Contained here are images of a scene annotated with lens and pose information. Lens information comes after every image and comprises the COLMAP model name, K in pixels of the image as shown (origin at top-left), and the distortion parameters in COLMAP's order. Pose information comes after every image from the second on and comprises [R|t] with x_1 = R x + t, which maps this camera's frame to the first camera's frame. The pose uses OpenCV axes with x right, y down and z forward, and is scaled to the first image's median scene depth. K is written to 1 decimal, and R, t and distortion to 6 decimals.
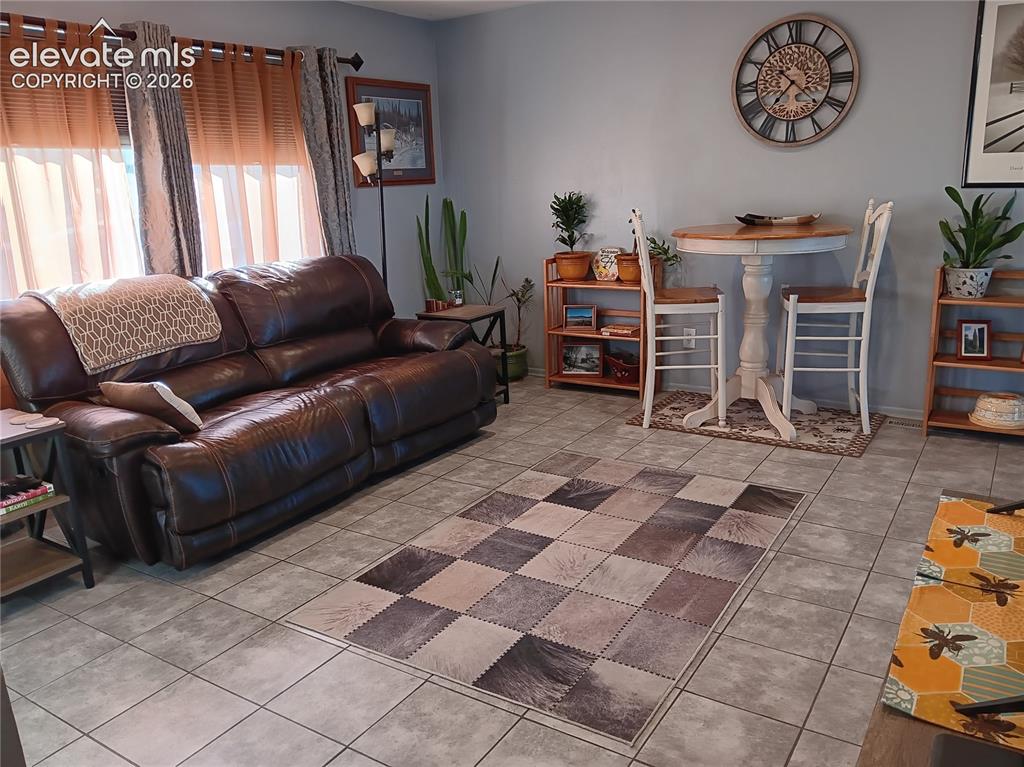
lens RADIAL K [[795.4, 0, 515.6], [0, 795.4, 384.1], [0, 0, 1]] dist [0.076032, -0.125705]
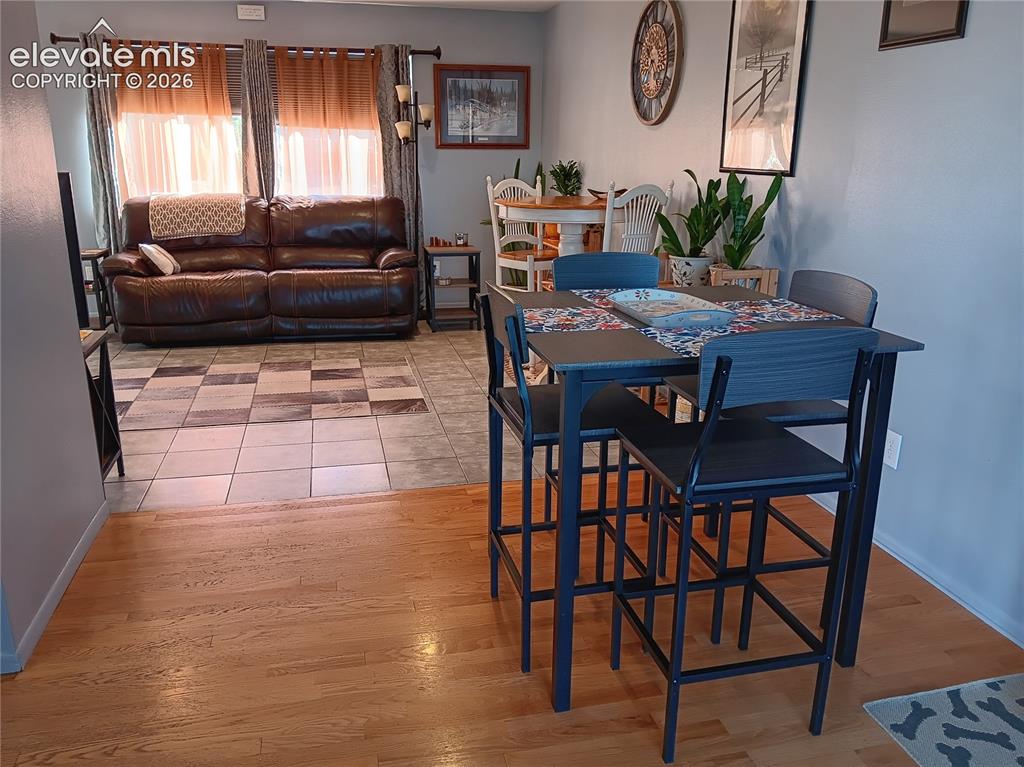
lens RADIAL K [[795.4, 0, 515.6], [0, 795.4, 384.1], [0, 0, 1]] dist [0.076032, -0.125705]
pose [[0.716249, 0.234849, -0.657140, 1.160921], [-0.209278, 0.970616, 0.118776, -0.070863], [0.665725, 0.052452, 0.744352, 0.166094]]
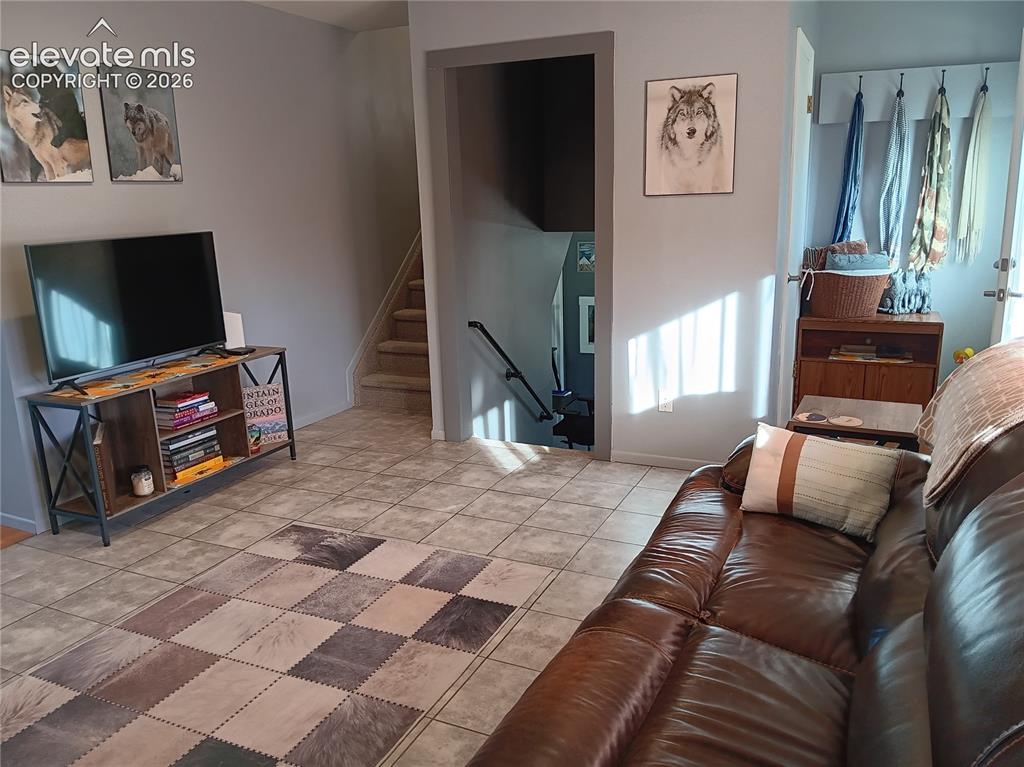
lens RADIAL K [[780.6, 0, 538.3], [0, 780.6, 399.7], [0, 0, 1]] dist [-0.037581, -0.013942]
pose [[-0.985703, 0.087786, -0.143817, -0.087652], [0.007324, 0.875068, 0.483944, -0.324485], [0.168333, 0.475971, -0.863201, 1.293516]]
